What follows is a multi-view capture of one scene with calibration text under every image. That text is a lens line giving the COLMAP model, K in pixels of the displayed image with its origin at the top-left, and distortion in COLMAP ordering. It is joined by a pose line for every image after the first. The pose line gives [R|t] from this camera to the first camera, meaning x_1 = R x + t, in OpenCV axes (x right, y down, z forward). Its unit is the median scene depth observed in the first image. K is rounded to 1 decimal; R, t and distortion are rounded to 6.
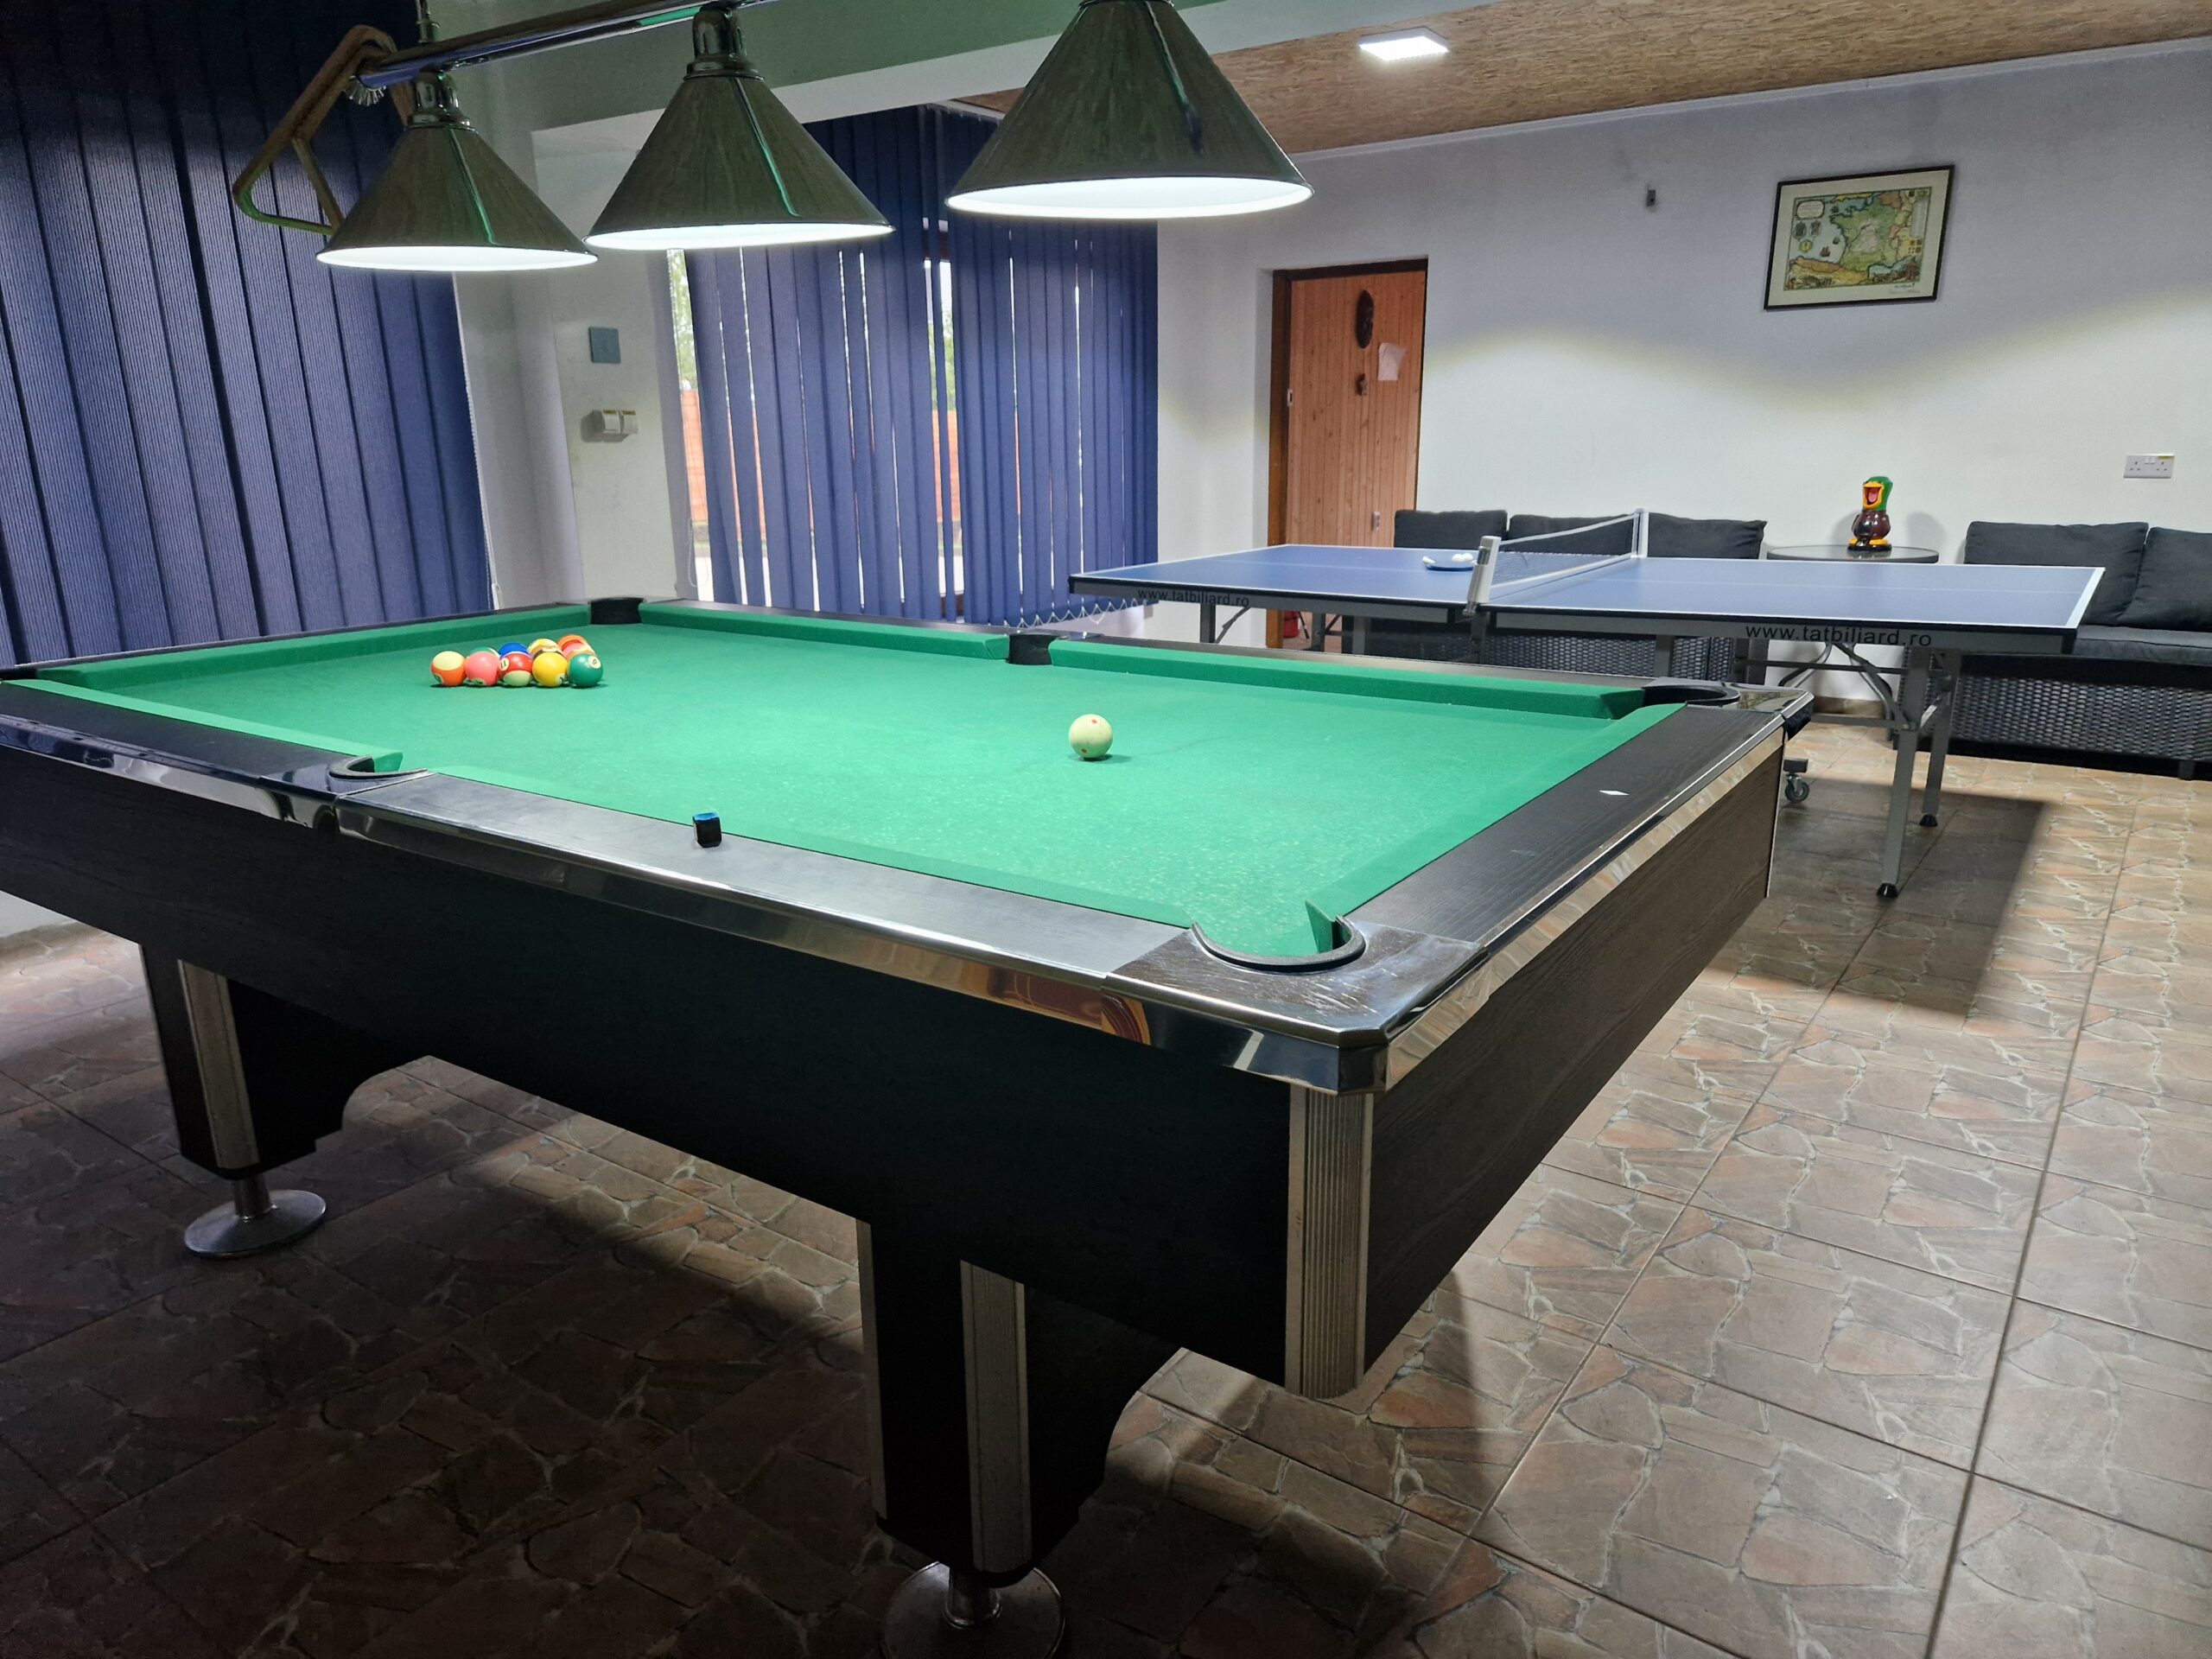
lens RADIAL K [[1477.0, 0, 1112.8], [0, 1477.0, 841.4], [0, 0, 1]] dist [0.082639, -0.072055]
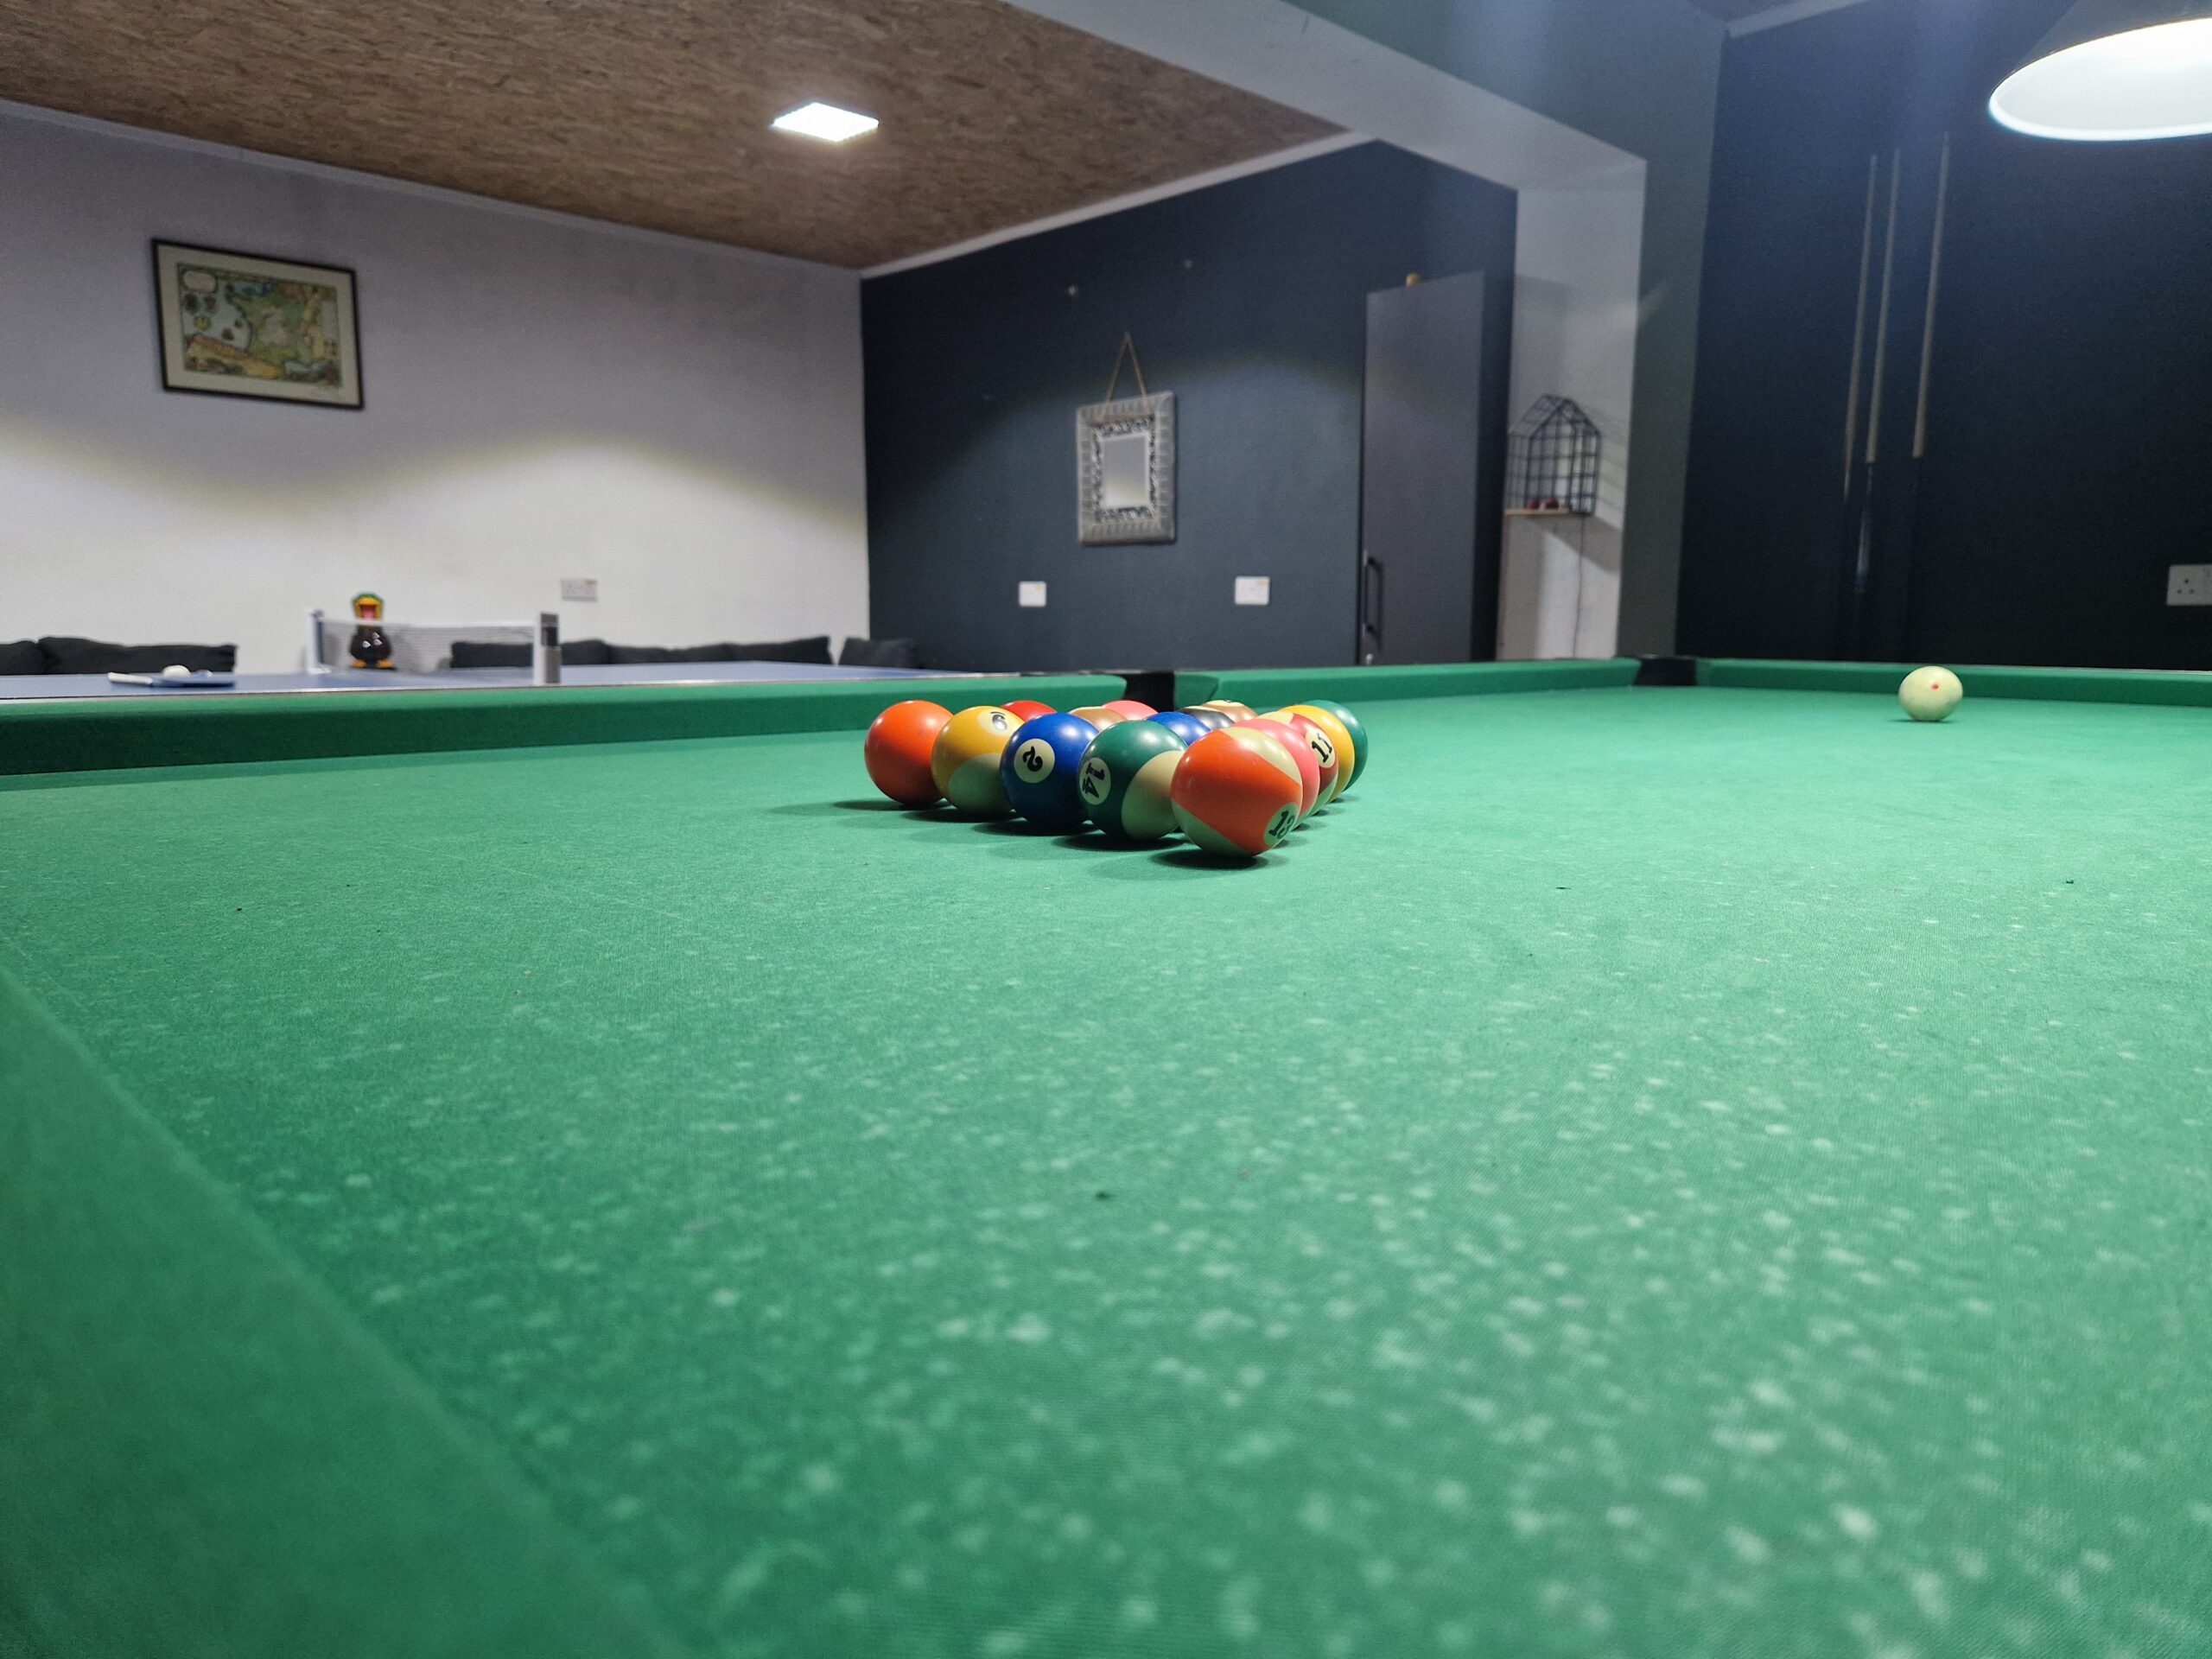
lens RADIAL K [[1485.8, 0, 1104.3], [0, 1485.8, 827.6], [0, 0, 1]] dist [0.073618, -0.061022]
pose [[0.194254, -0.125493, 0.972891, -0.300482], [0.256441, 0.963791, 0.073116, -0.059309], [-0.946839, 0.235286, 0.219402, 0.413581]]
